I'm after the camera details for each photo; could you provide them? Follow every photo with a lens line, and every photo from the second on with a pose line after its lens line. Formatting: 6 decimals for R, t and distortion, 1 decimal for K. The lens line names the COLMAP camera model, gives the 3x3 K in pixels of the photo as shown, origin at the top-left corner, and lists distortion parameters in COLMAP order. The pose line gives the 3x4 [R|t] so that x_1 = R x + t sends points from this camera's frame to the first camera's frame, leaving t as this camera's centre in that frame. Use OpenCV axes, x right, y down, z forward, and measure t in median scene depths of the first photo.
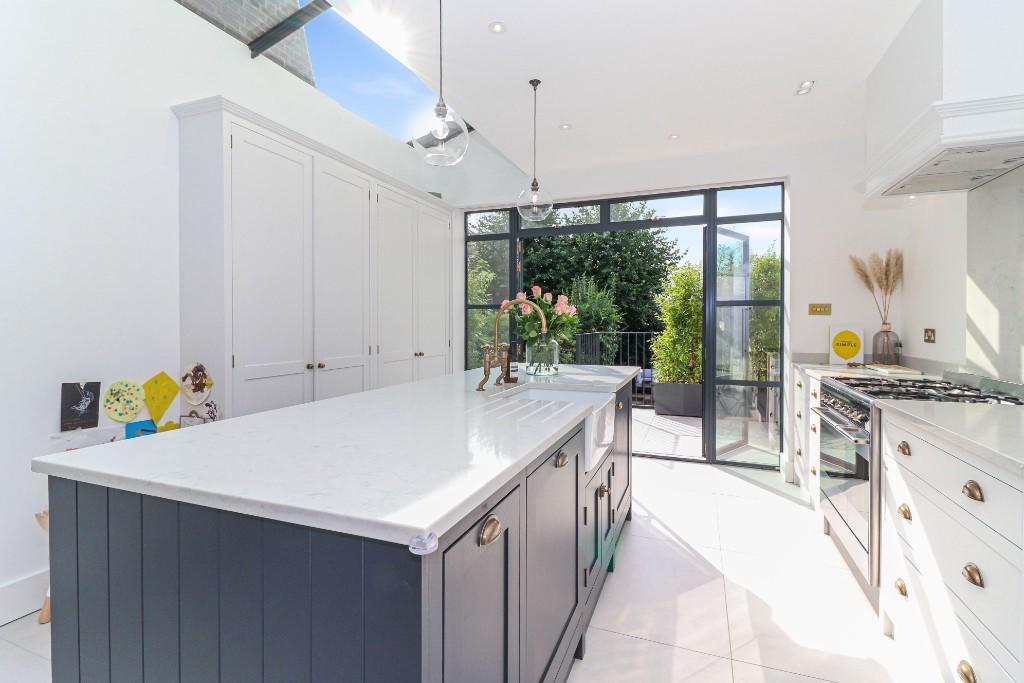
lens RADIAL K [[471.5, 0, 505.2], [0, 471.5, 332.0], [0, 0, 1]] dist [0.038996, -0.002702]
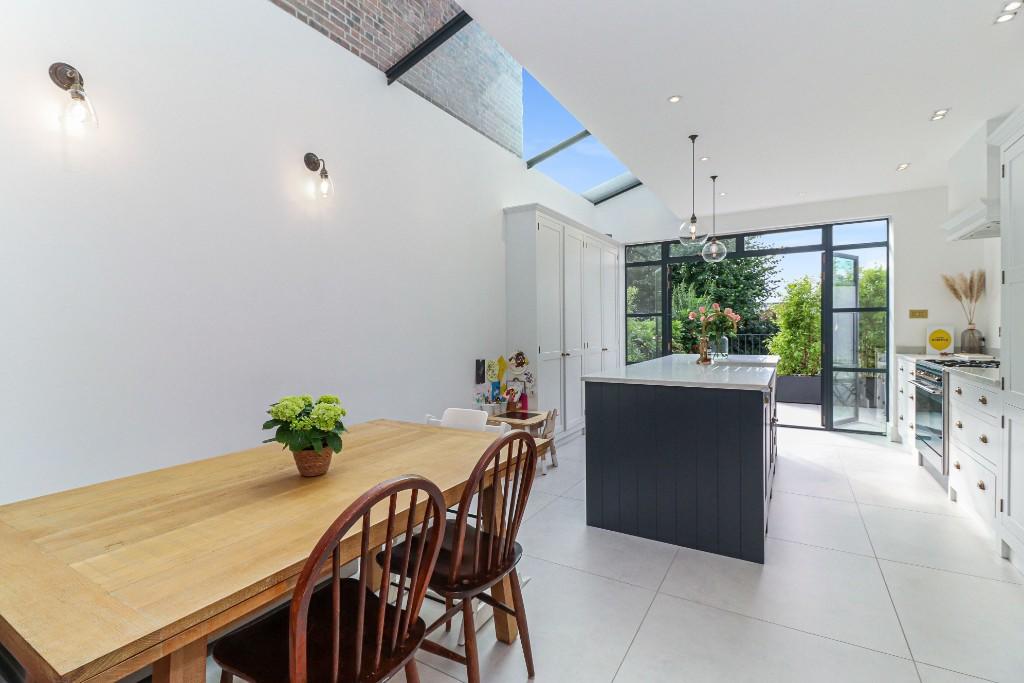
lens RADIAL K [[471.5, 0, 514.5], [0, 471.5, 339.1], [0, 0, 1]] dist [0.038996, -0.002702]
pose [[0.990420, -0.007610, -0.137876, -0.263628], [0.008001, 0.999965, 0.002279, 0.010479], [0.137854, -0.003360, 0.990447, -0.470618]]
